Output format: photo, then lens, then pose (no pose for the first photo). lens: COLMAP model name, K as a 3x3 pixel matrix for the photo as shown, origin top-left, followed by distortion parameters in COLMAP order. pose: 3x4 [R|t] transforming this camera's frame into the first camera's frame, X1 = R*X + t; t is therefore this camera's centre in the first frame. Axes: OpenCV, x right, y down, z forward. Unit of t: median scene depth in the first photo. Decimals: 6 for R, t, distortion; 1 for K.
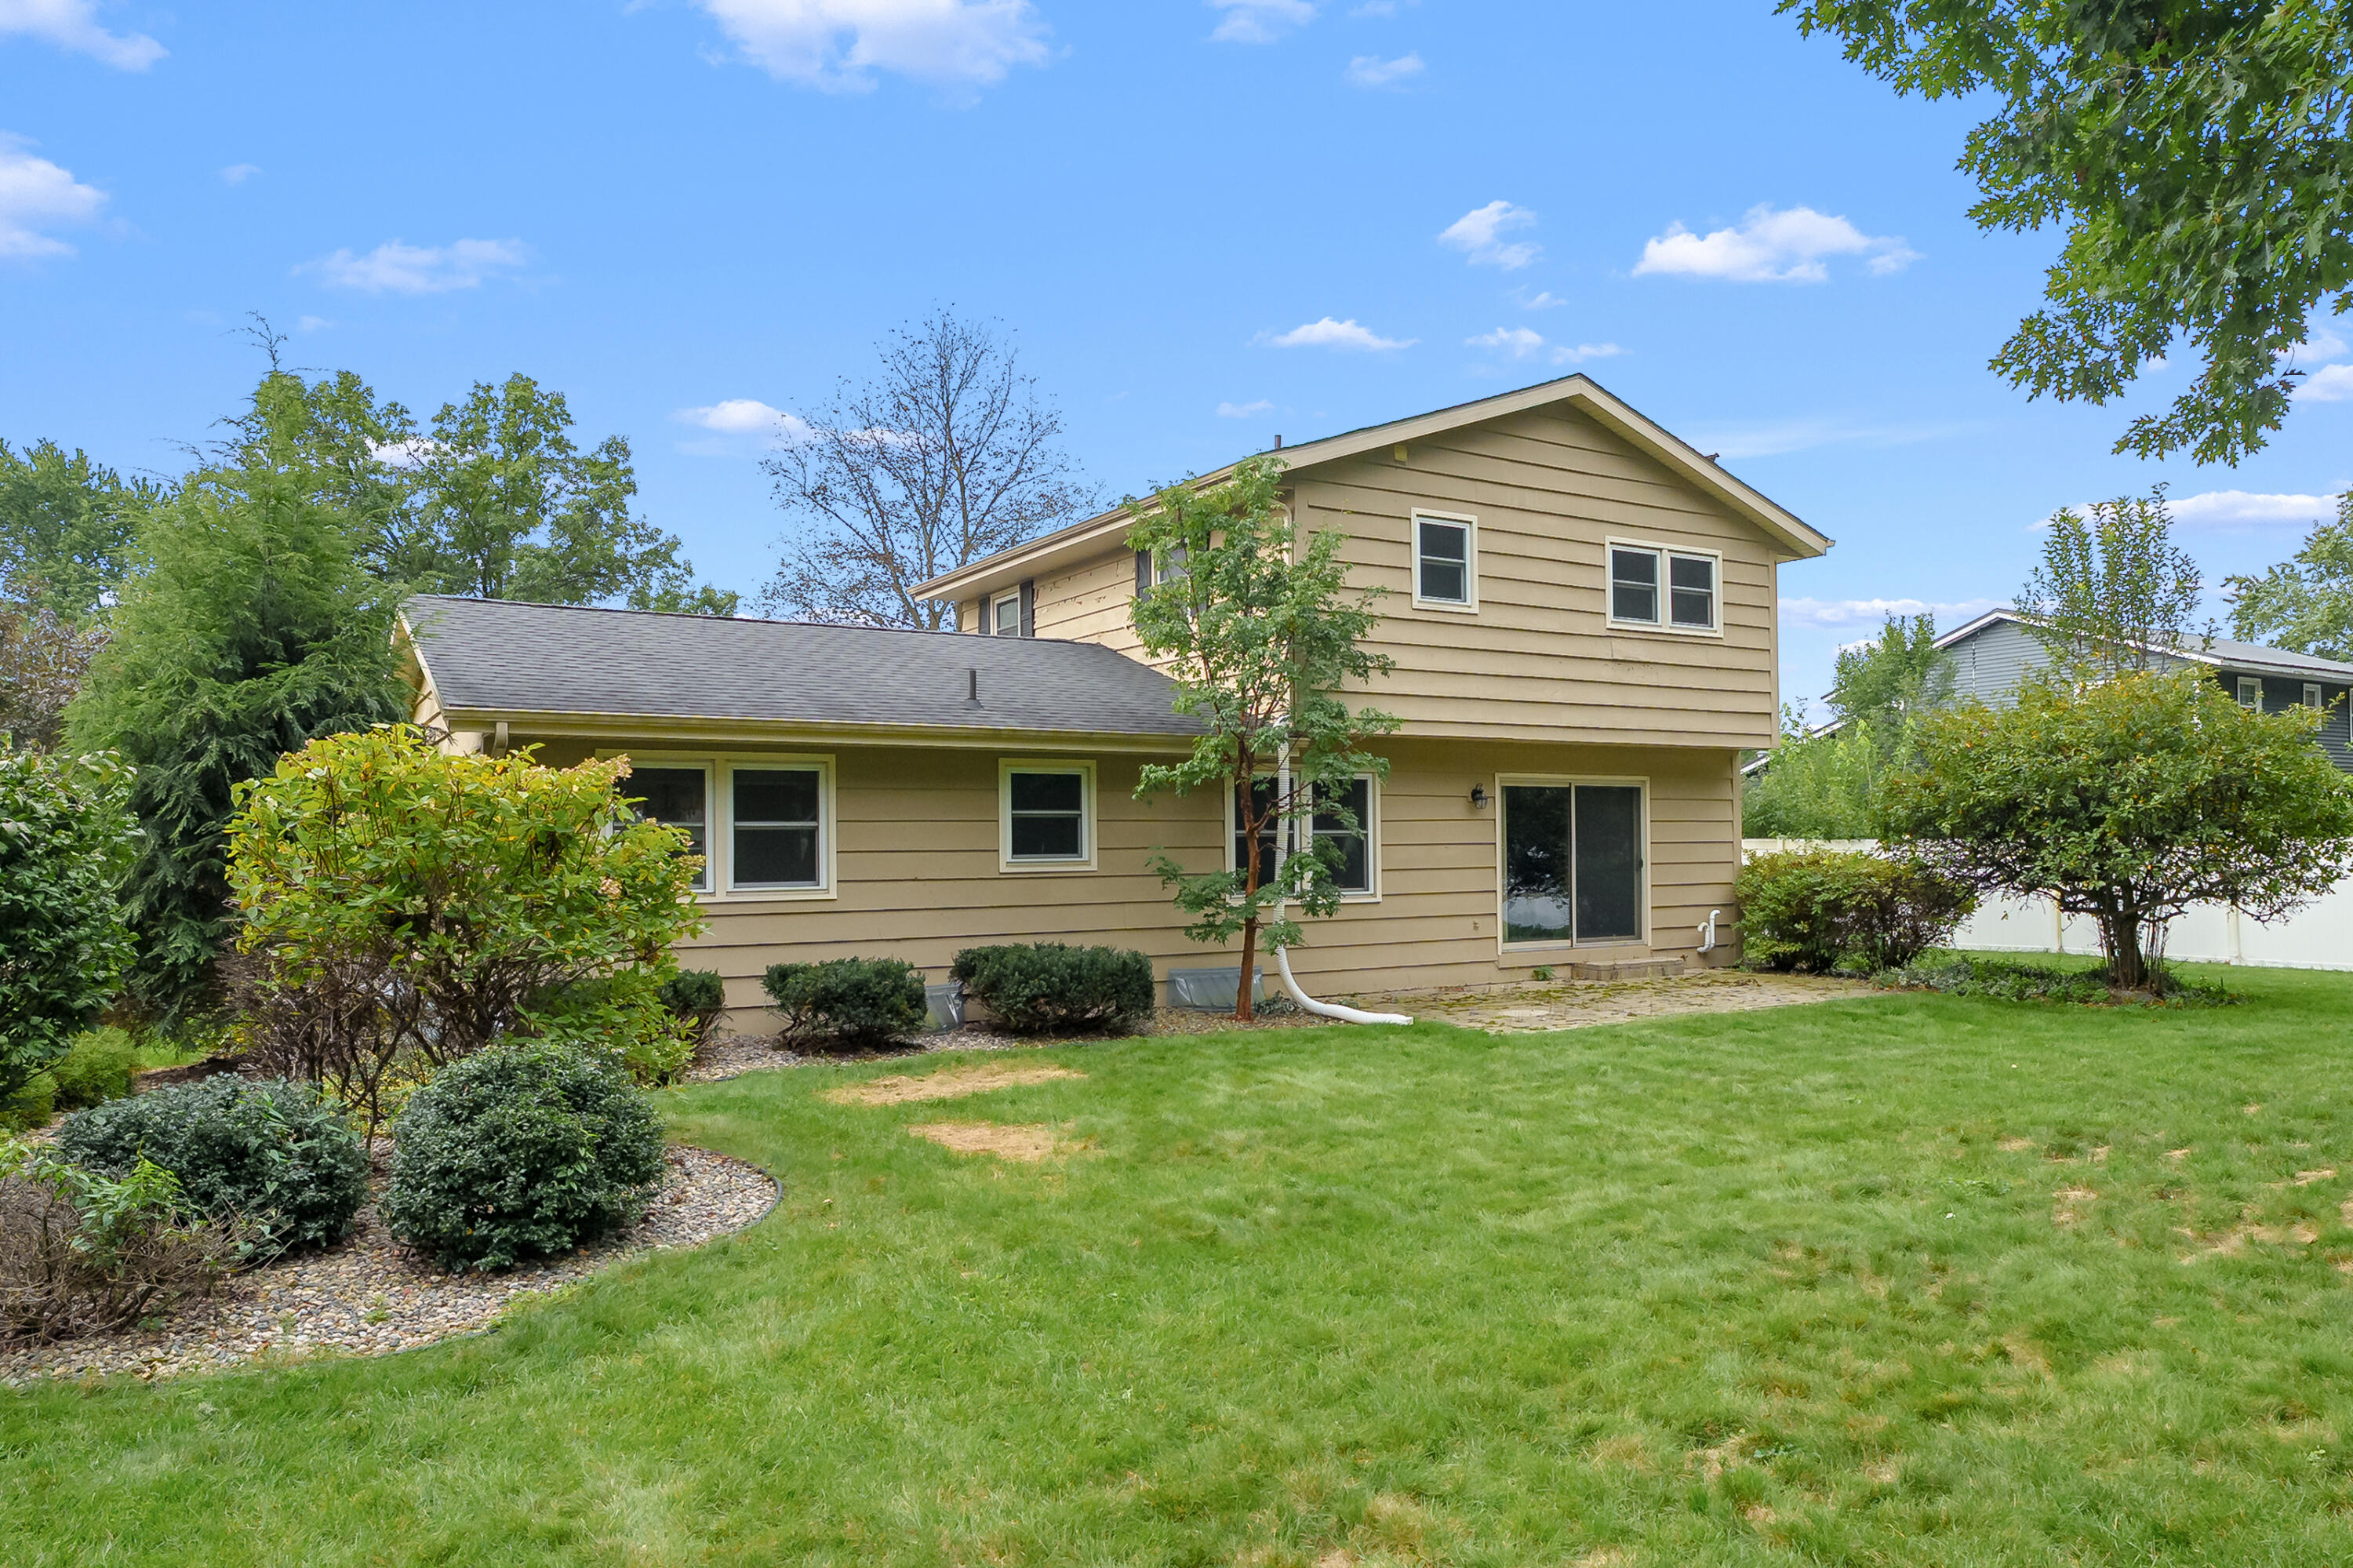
lens RADIAL K [[1609.7, 0, 1259.3], [0, 1609.7, 796.6], [0, 0, 1]] dist [0.024264, -0.054598]
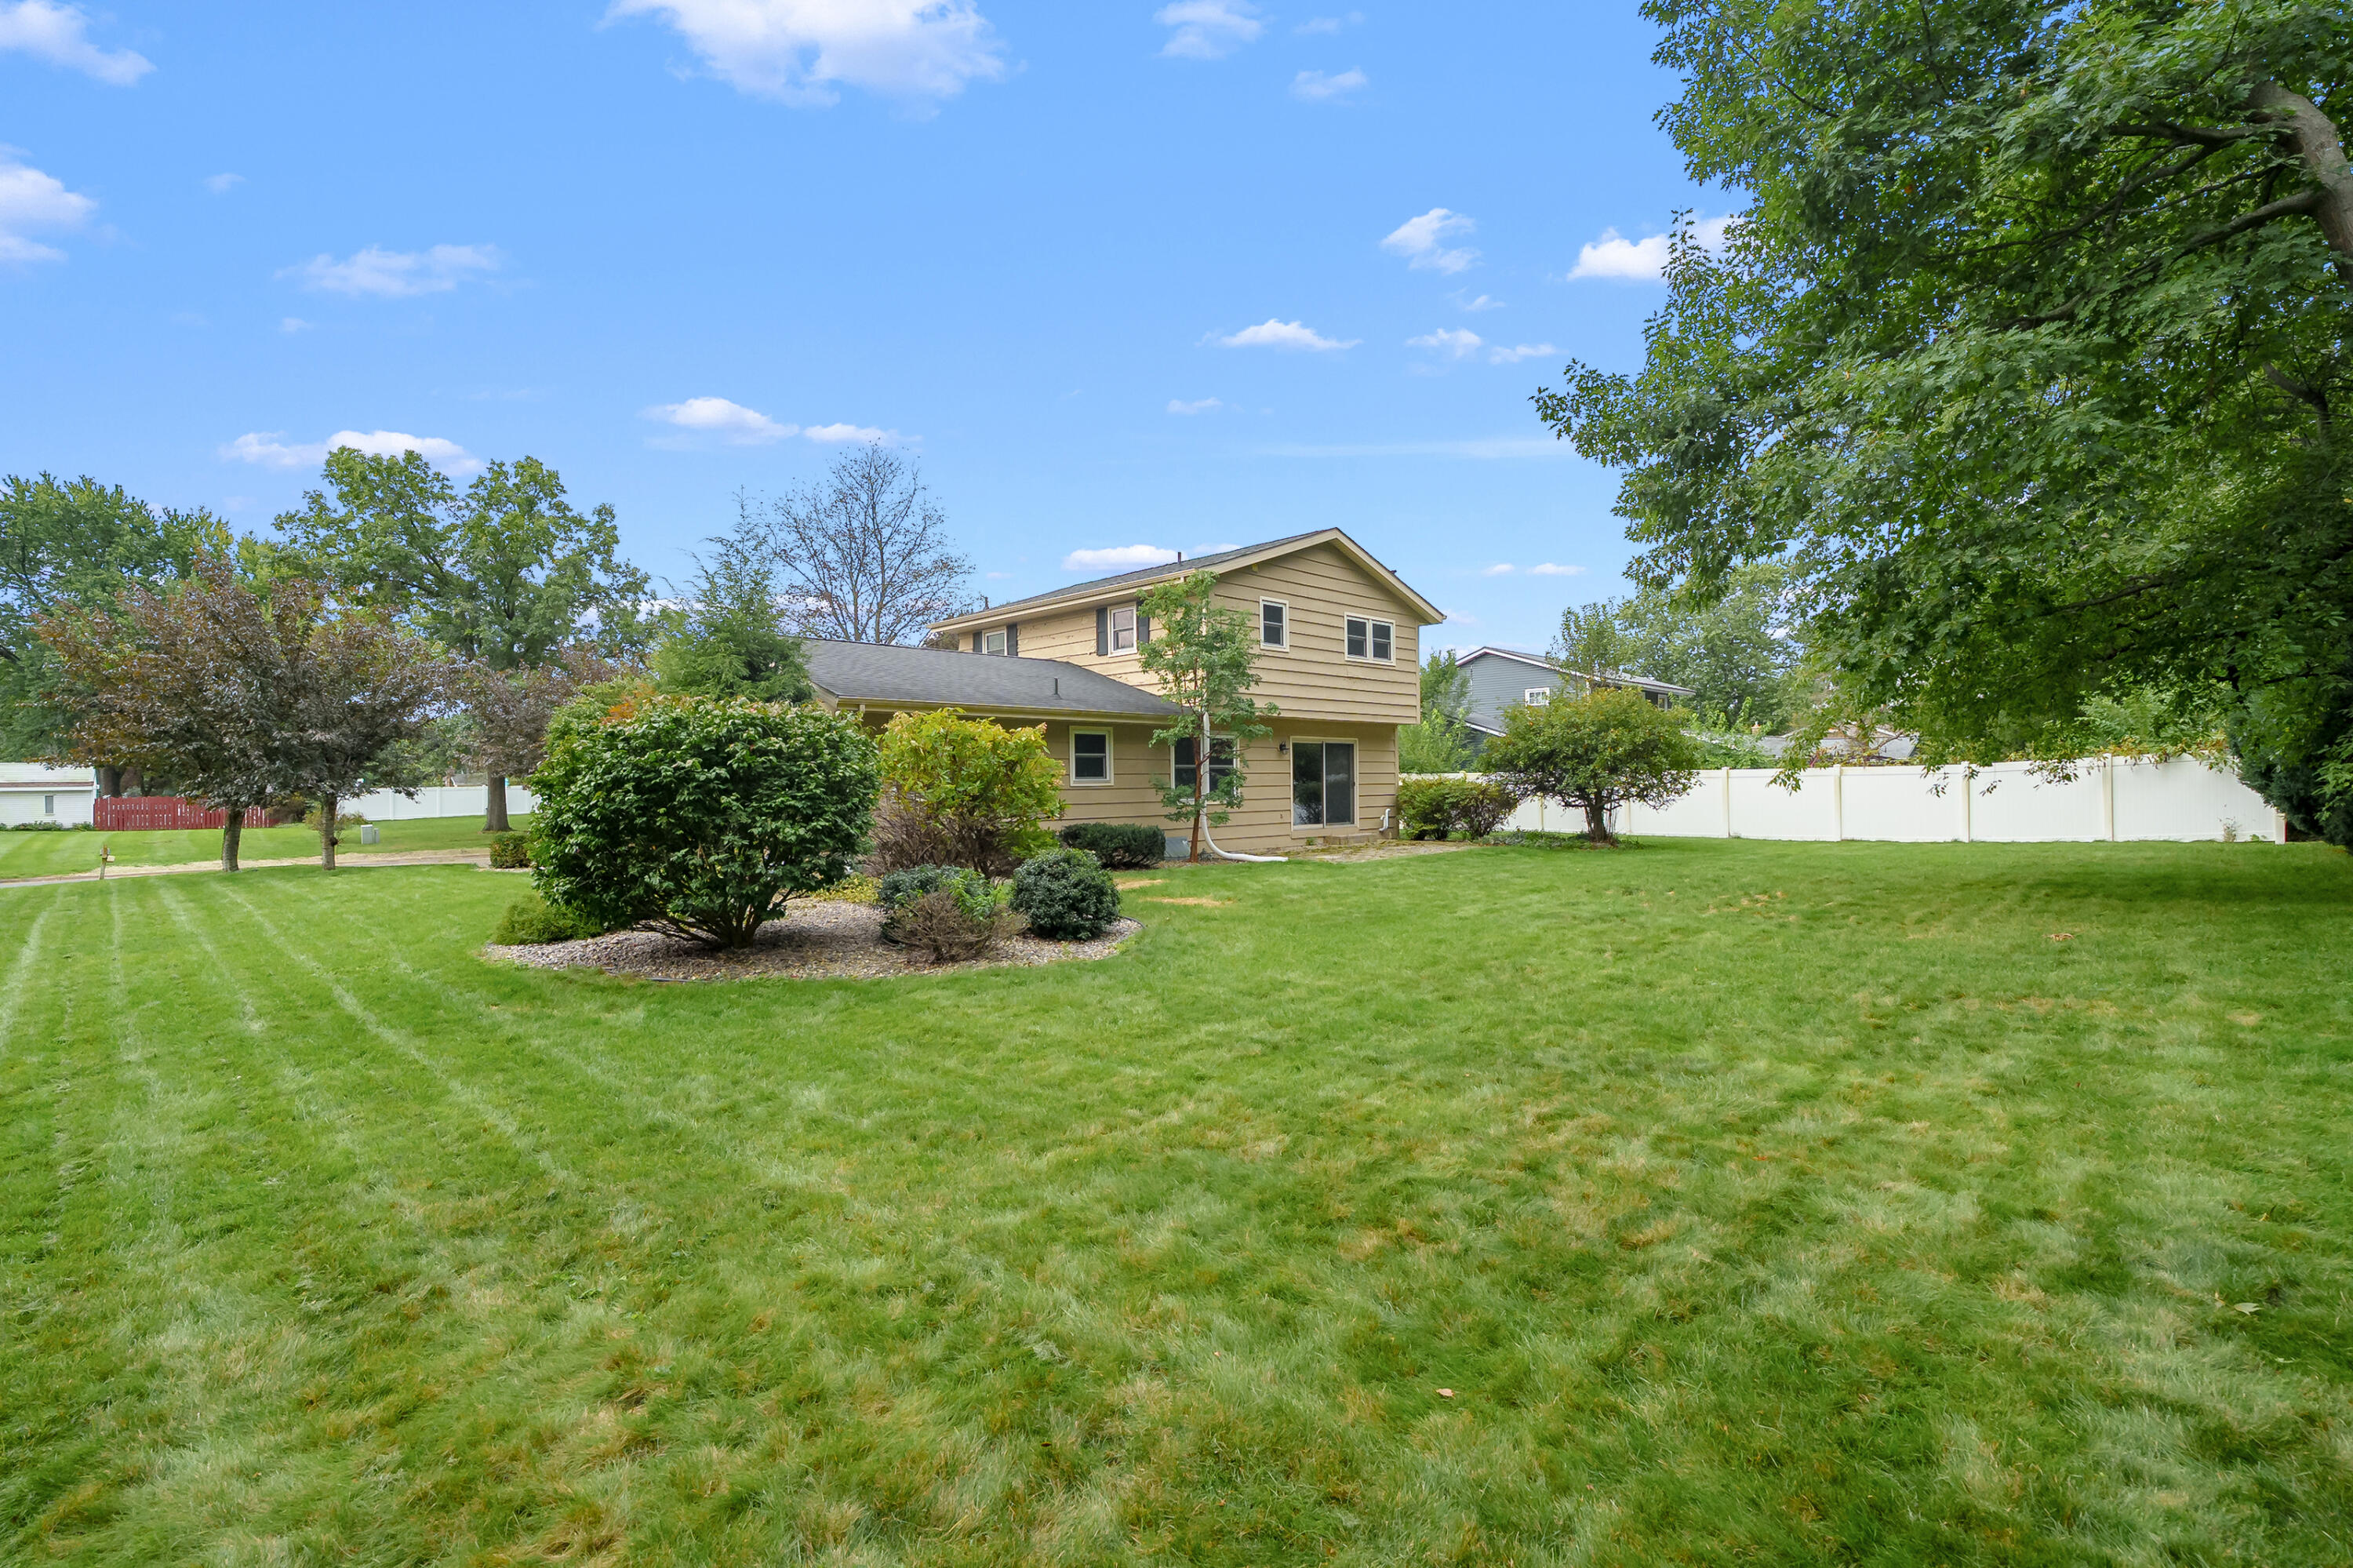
lens RADIAL K [[1075.8, 0, 1176.5], [0, 1075.8, 784.0], [0, 0, 1]] dist [-0.003825, 0.000474]
pose [[0.979475, -0.002146, 0.201552, -0.242148], [-0.003826, 0.999565, 0.029234, 0.005535], [-0.201527, -0.029405, 0.979041, -0.216655]]
